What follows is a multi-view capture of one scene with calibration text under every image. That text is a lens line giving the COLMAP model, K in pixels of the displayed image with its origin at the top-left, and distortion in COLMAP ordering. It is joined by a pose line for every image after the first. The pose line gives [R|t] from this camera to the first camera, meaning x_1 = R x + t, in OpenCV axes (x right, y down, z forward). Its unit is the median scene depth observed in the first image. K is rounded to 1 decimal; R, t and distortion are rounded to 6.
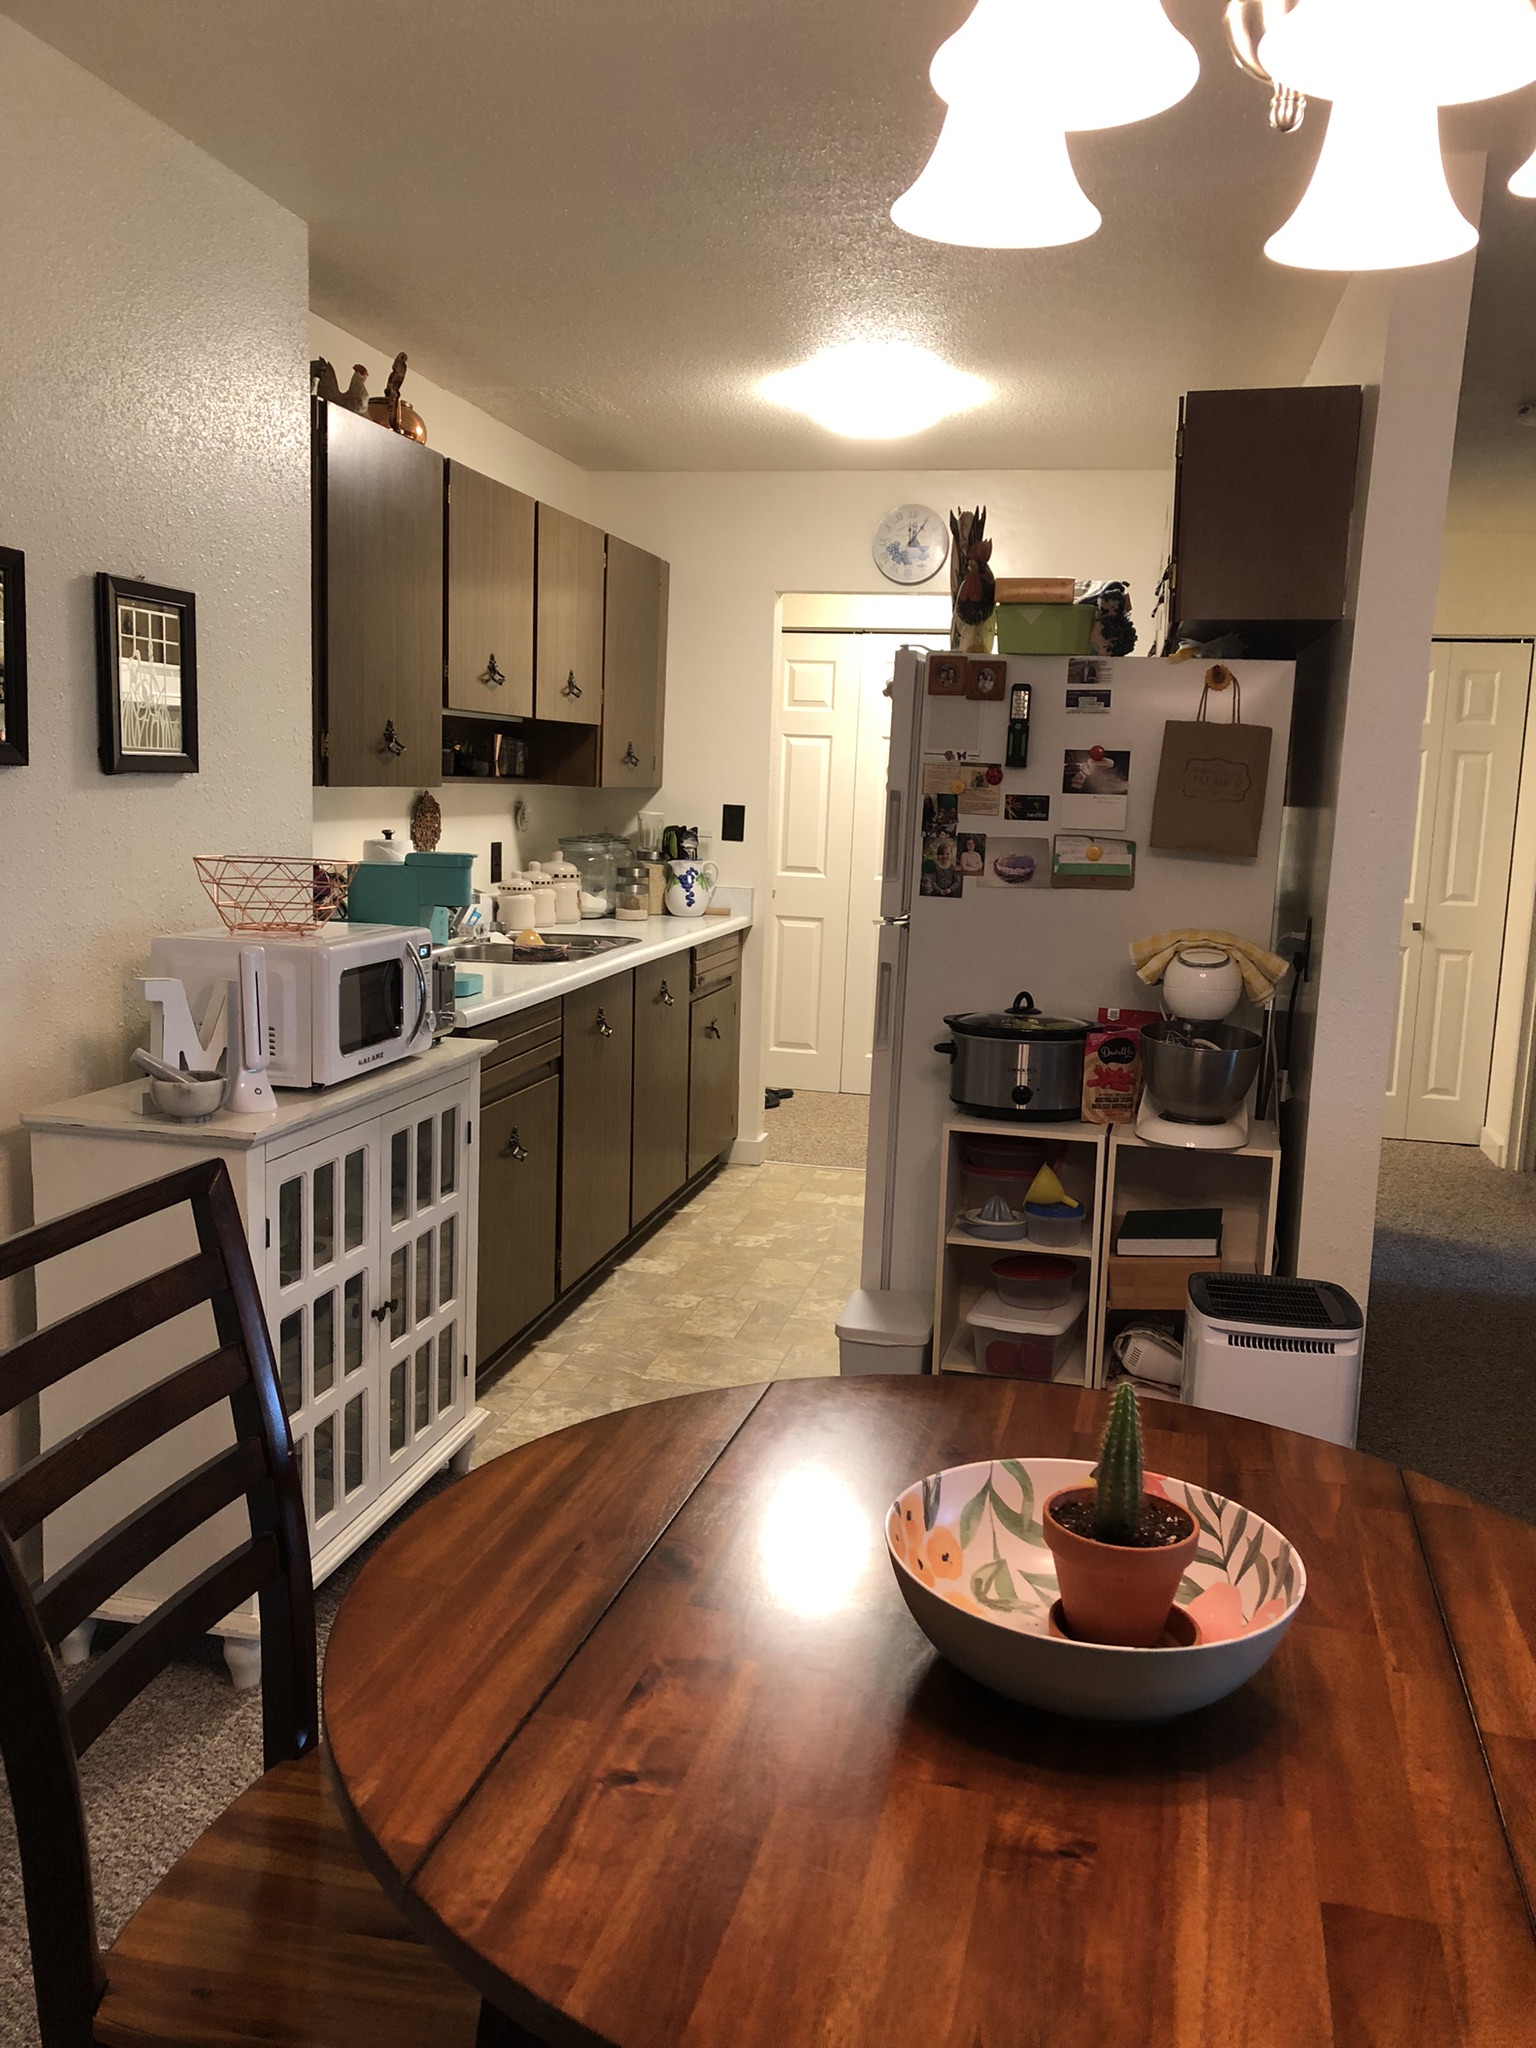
lens RADIAL K [[1664.0, 0, 777.5], [0, 1664.0, 1030.0], [0, 0, 1]] dist [0.042327, -0.068541]
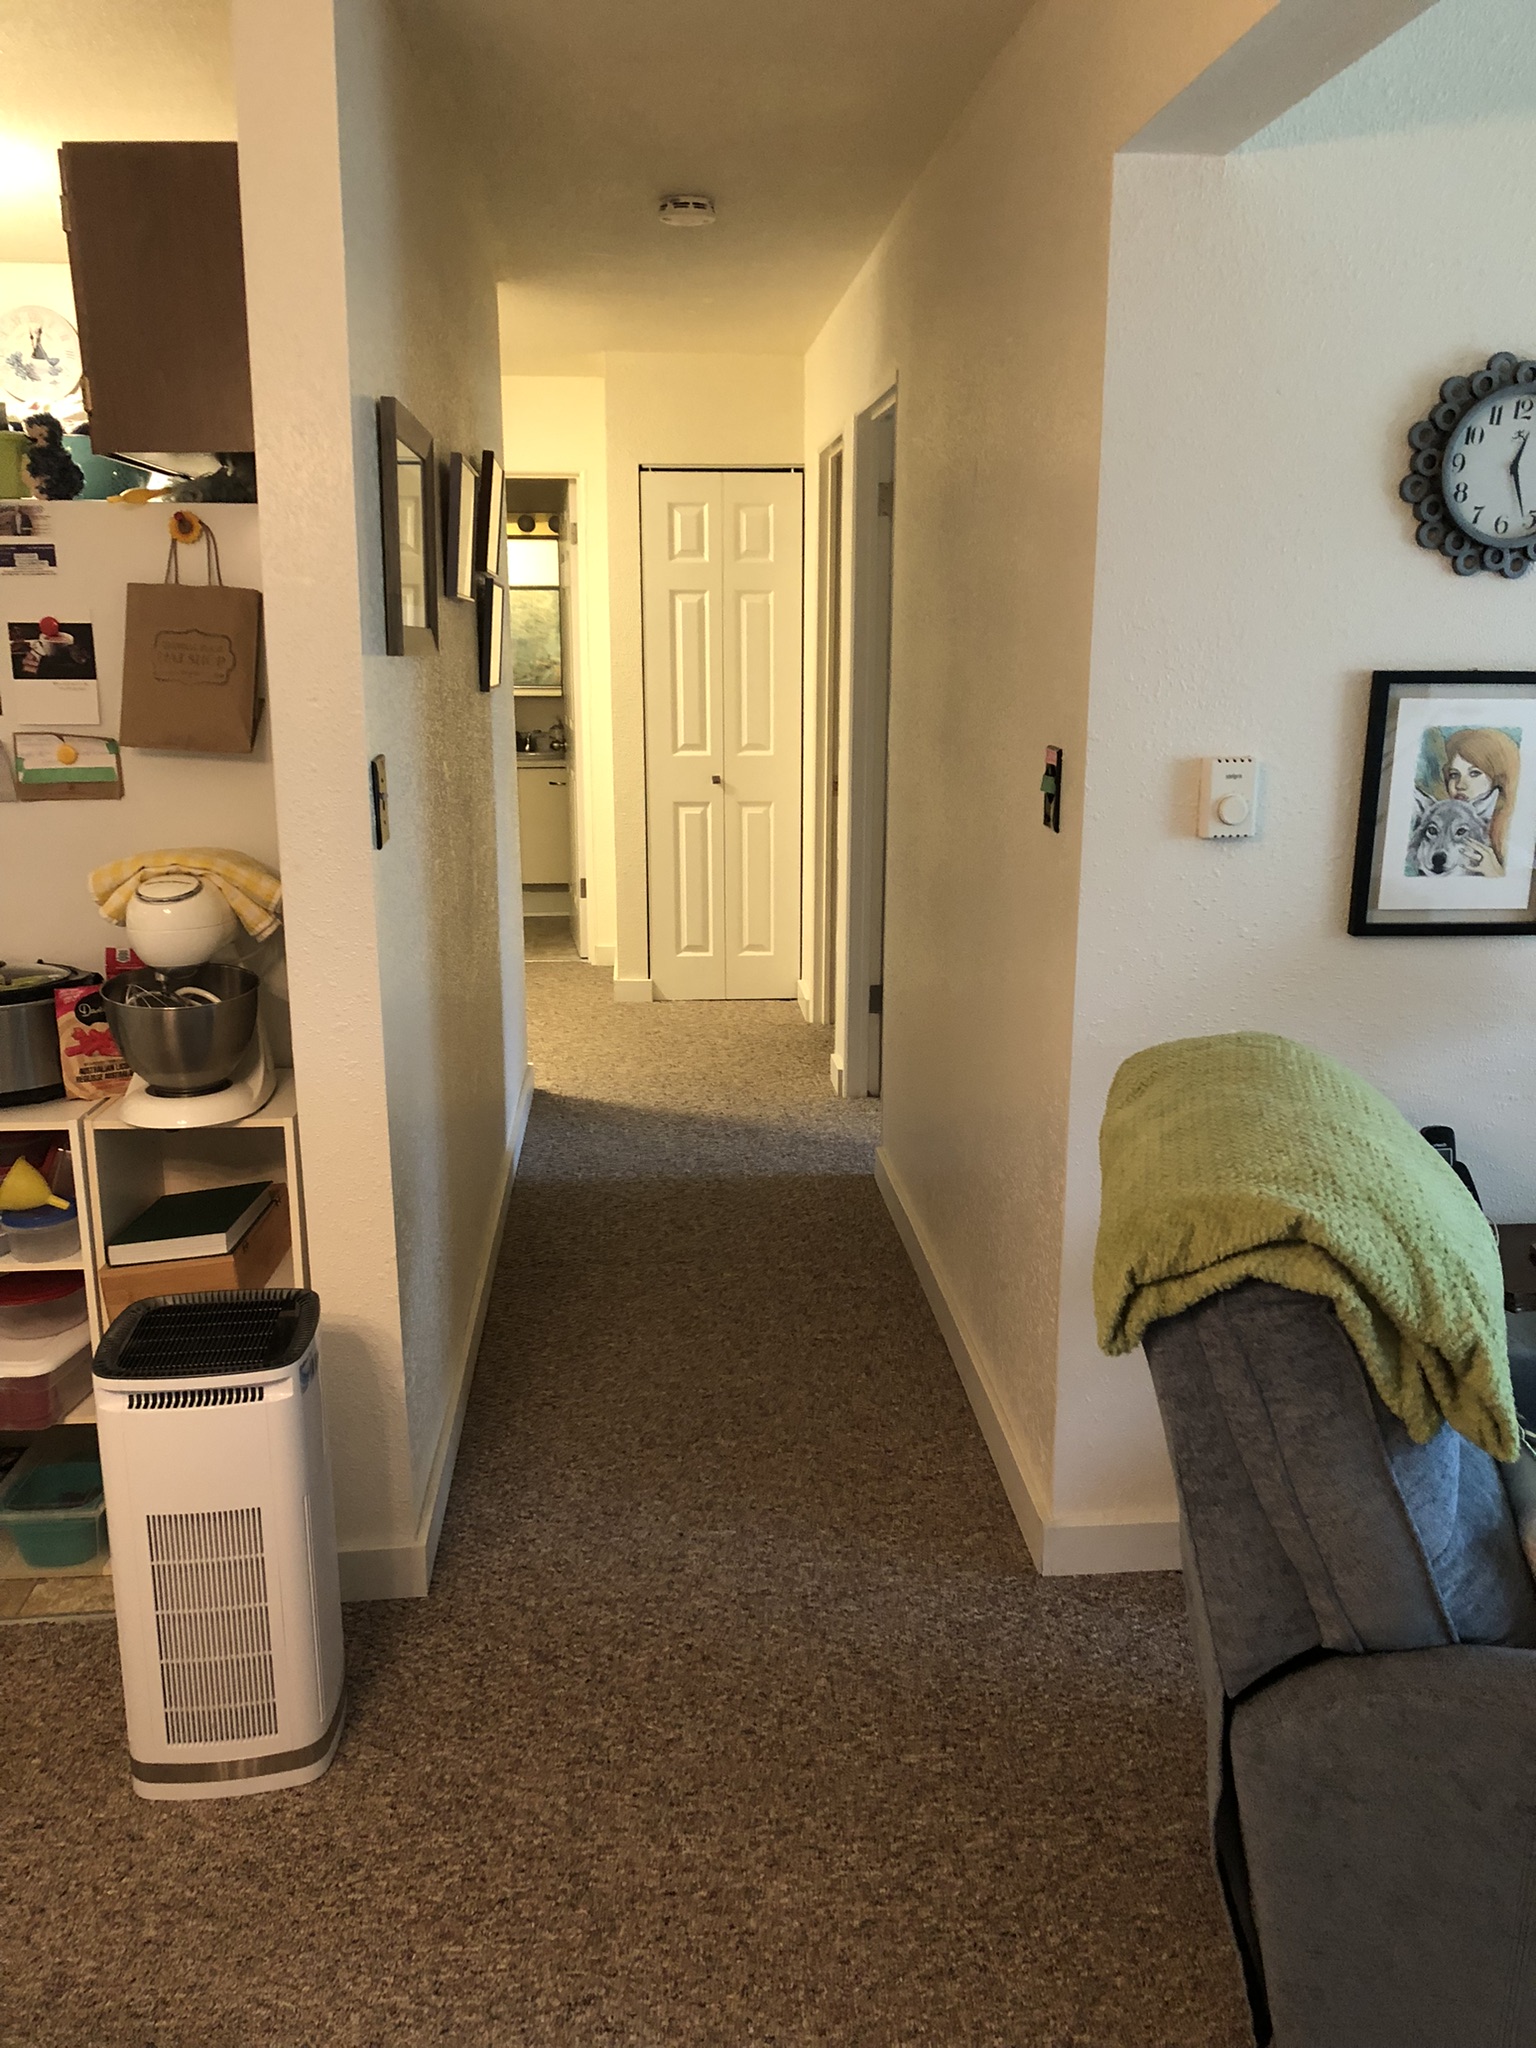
lens RADIAL K [[1665.6, 0, 796.8], [0, 1665.6, 1000.2], [0, 0, 1]] dist [0.014142, 0.009746]
pose [[0.951060, -0.097068, 0.293363, 0.285180], [0.074069, 0.993315, 0.088544, -0.036752], [-0.299997, -0.062481, 0.951892, 0.144095]]
